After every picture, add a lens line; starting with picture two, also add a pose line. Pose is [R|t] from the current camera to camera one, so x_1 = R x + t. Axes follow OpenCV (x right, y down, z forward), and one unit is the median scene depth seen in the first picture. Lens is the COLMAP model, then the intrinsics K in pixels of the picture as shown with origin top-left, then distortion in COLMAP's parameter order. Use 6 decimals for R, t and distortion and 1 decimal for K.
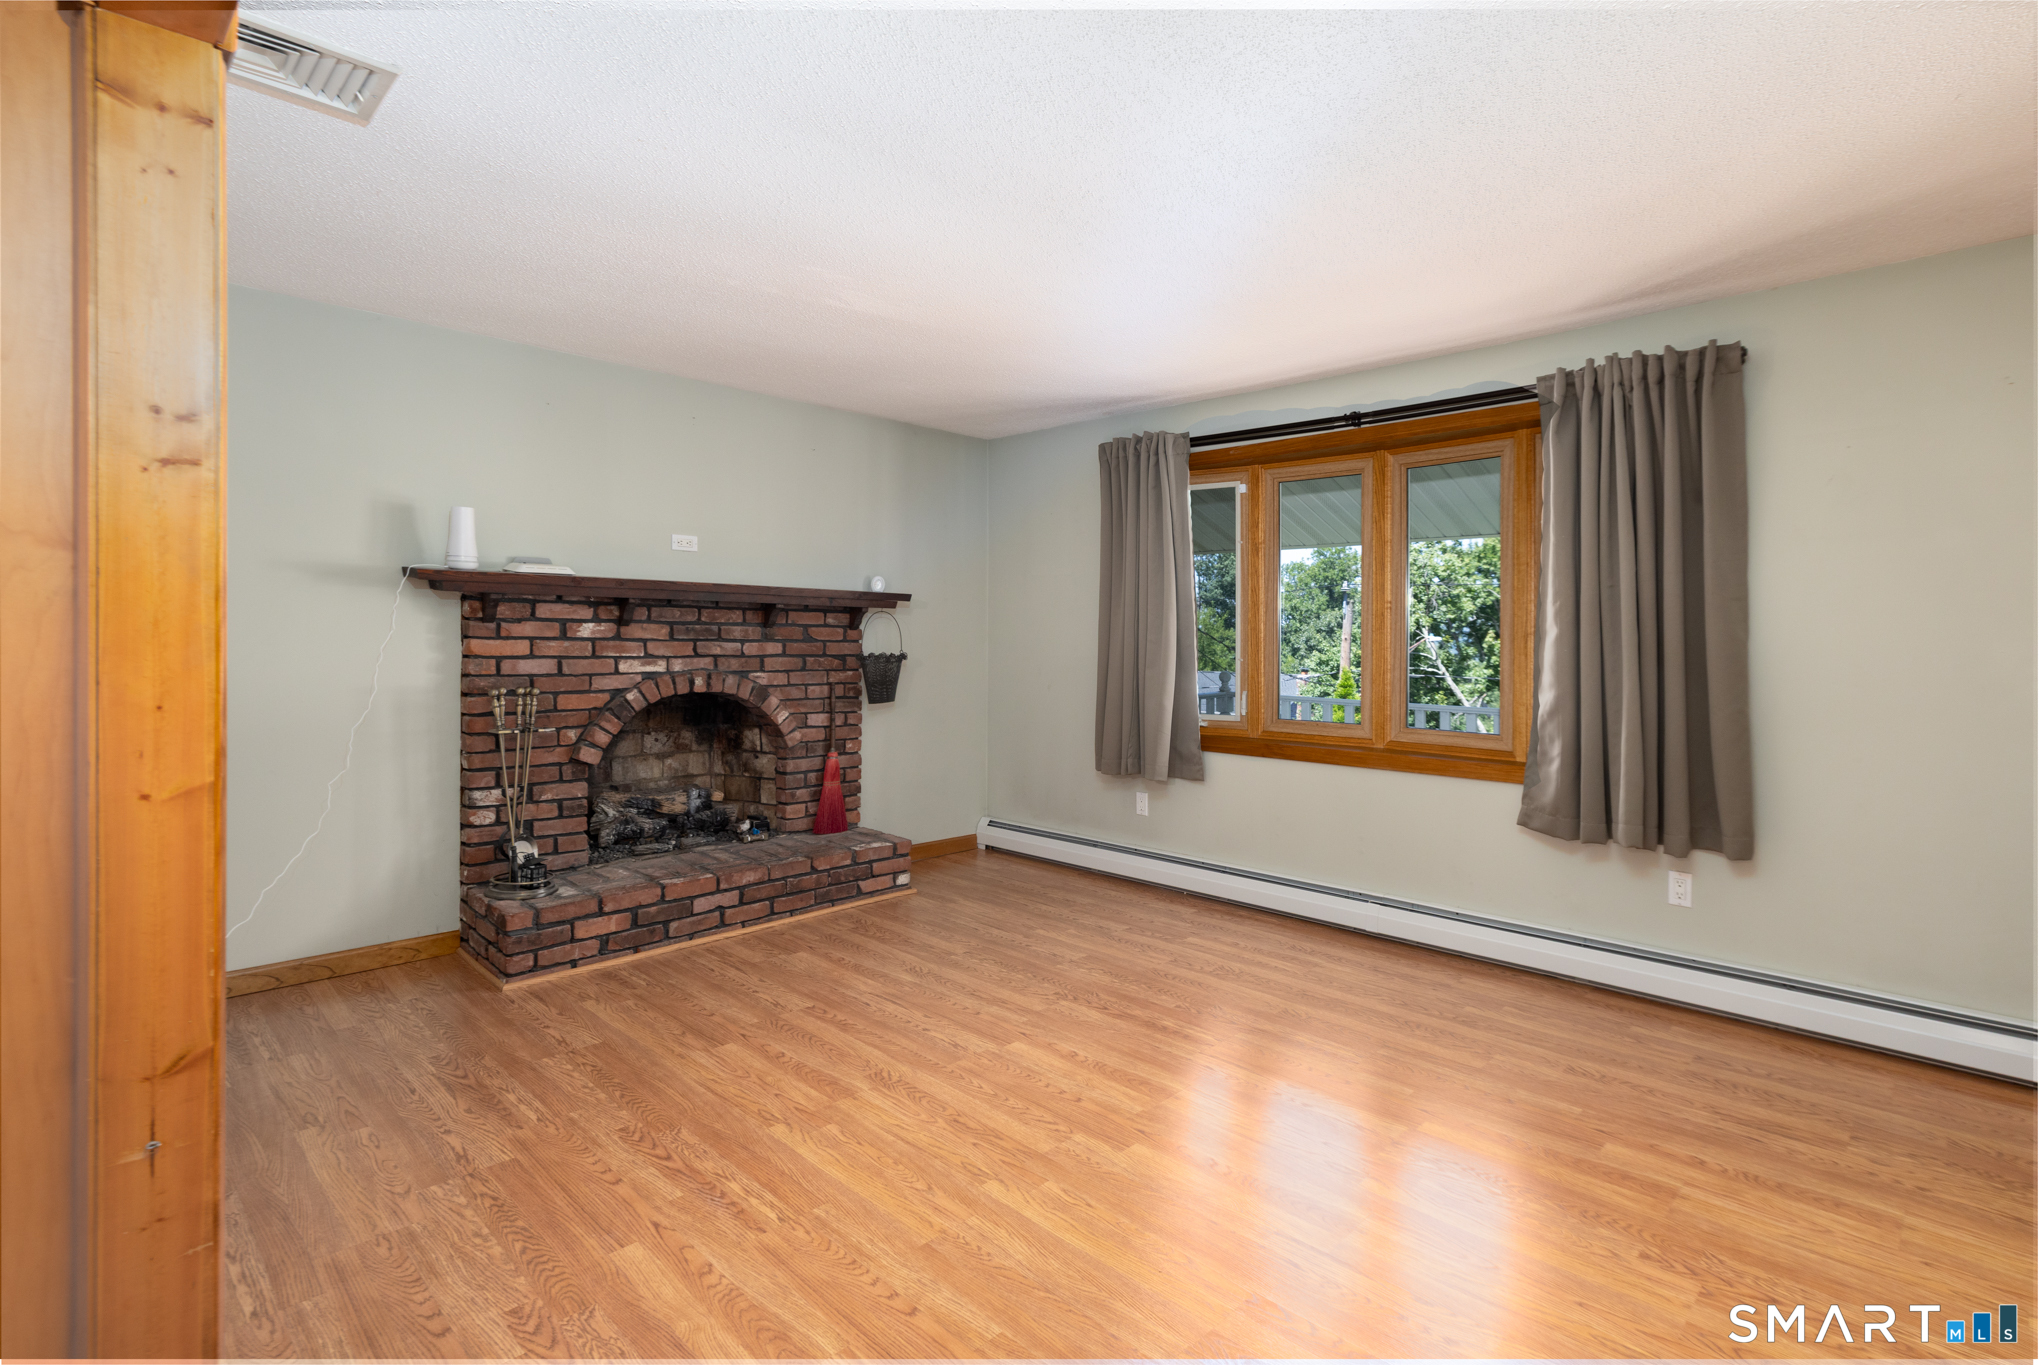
lens RADIAL K [[976.6, 0, 1087.8], [0, 976.6, 631.9], [0, 0, 1]] dist [0.005255, -0.000022]
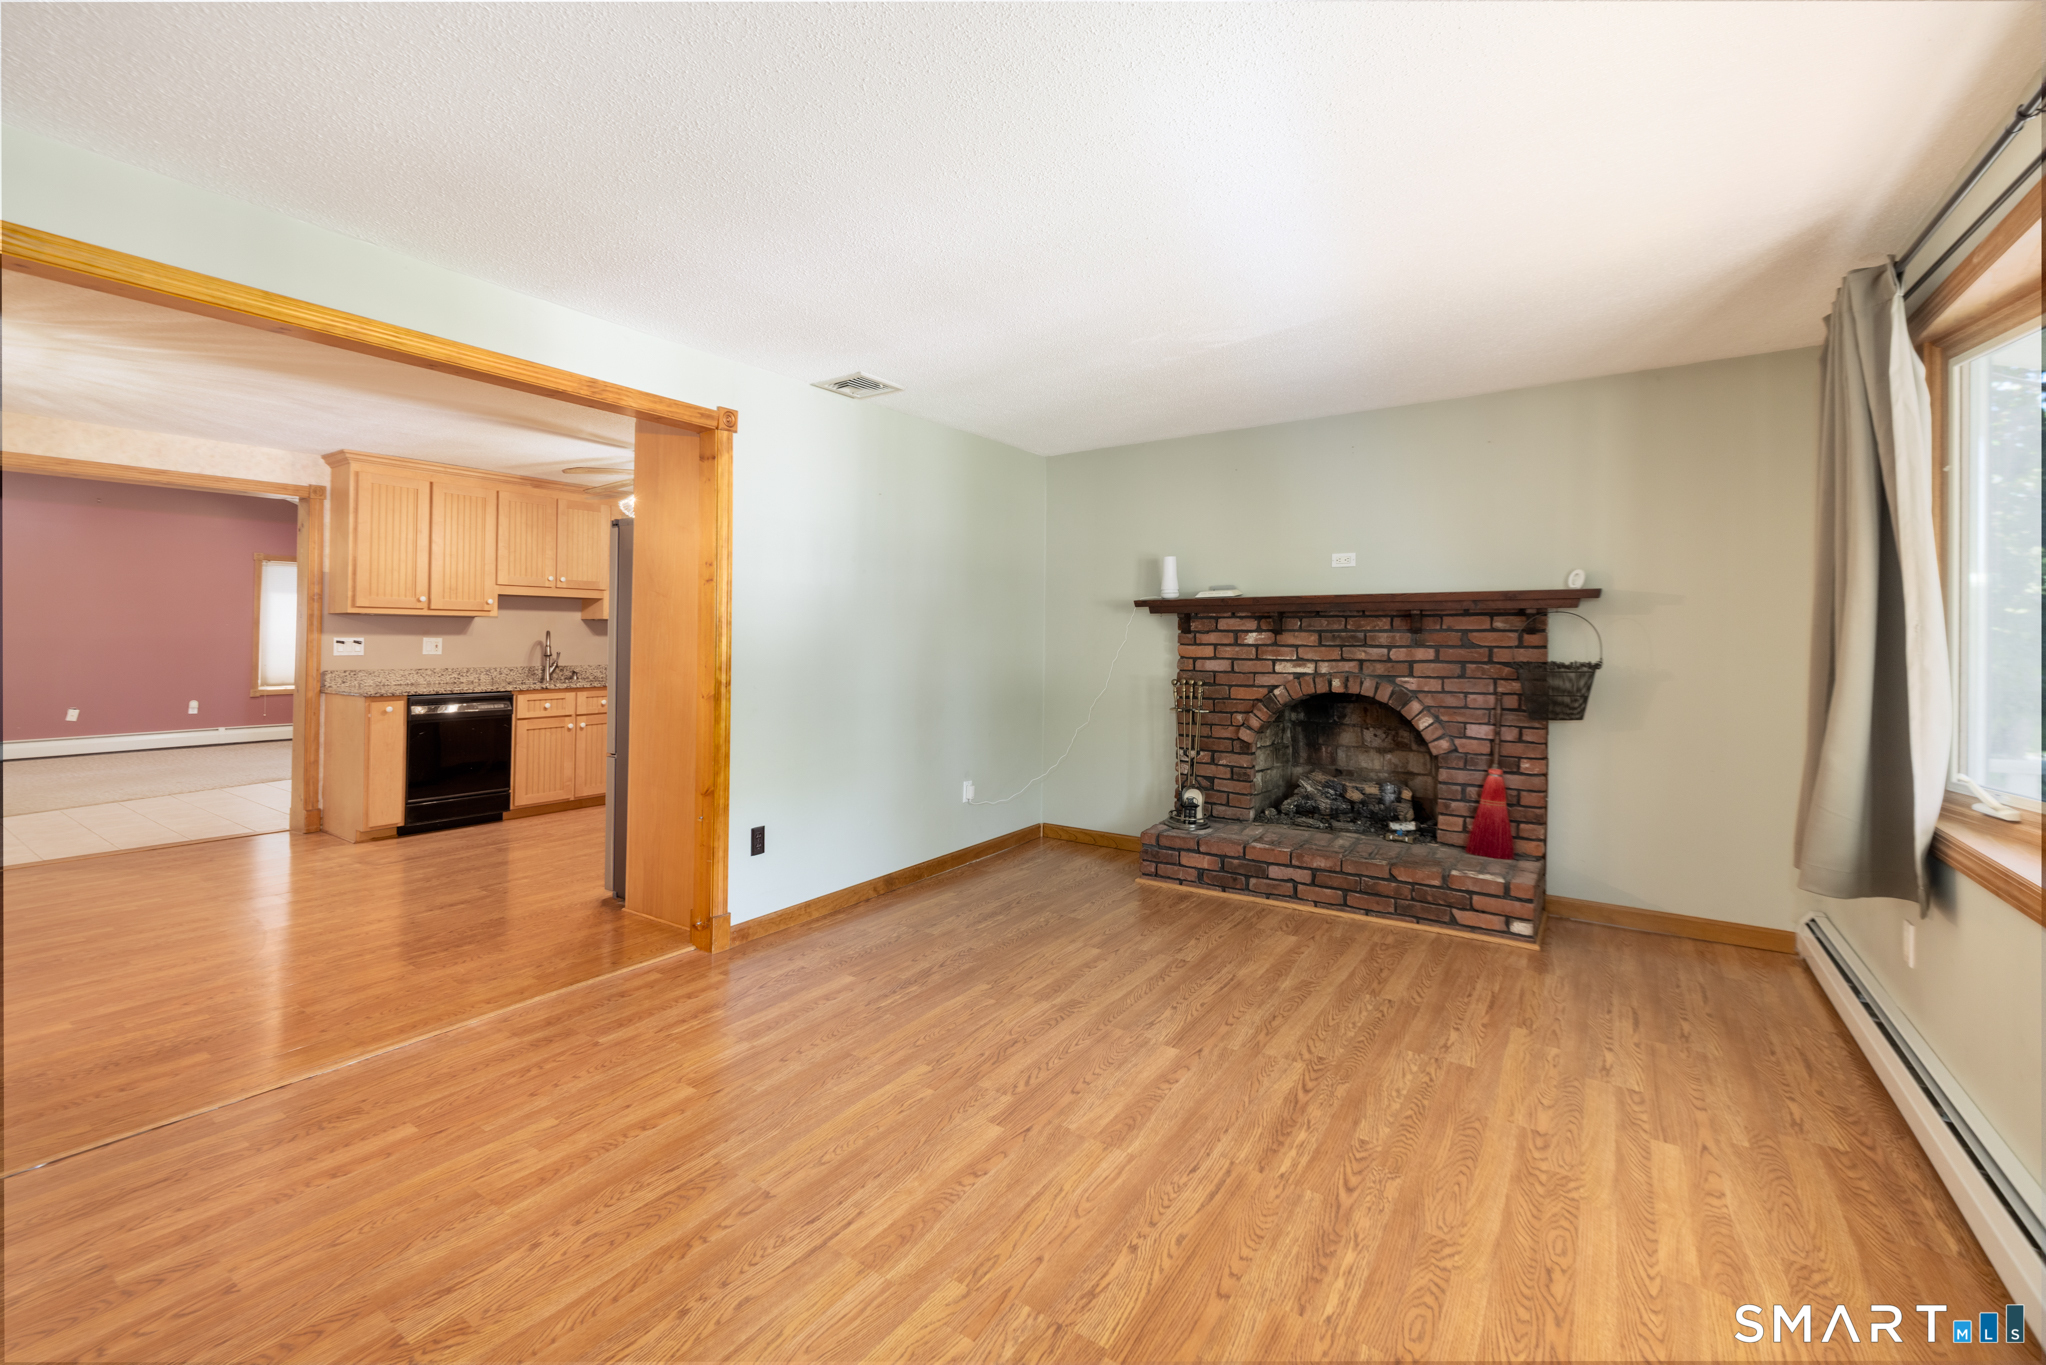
lens RADIAL K [[860.6, 0, 993.8], [0, 860.6, 624.8], [0, 0, 1]] dist [0.007008, -0.000138]
pose [[0.131323, -0.028081, -0.990942, 0.595002], [0.004835, 0.999605, -0.027686, 0.010882], [0.991328, -0.001156, 0.131407, 0.537528]]
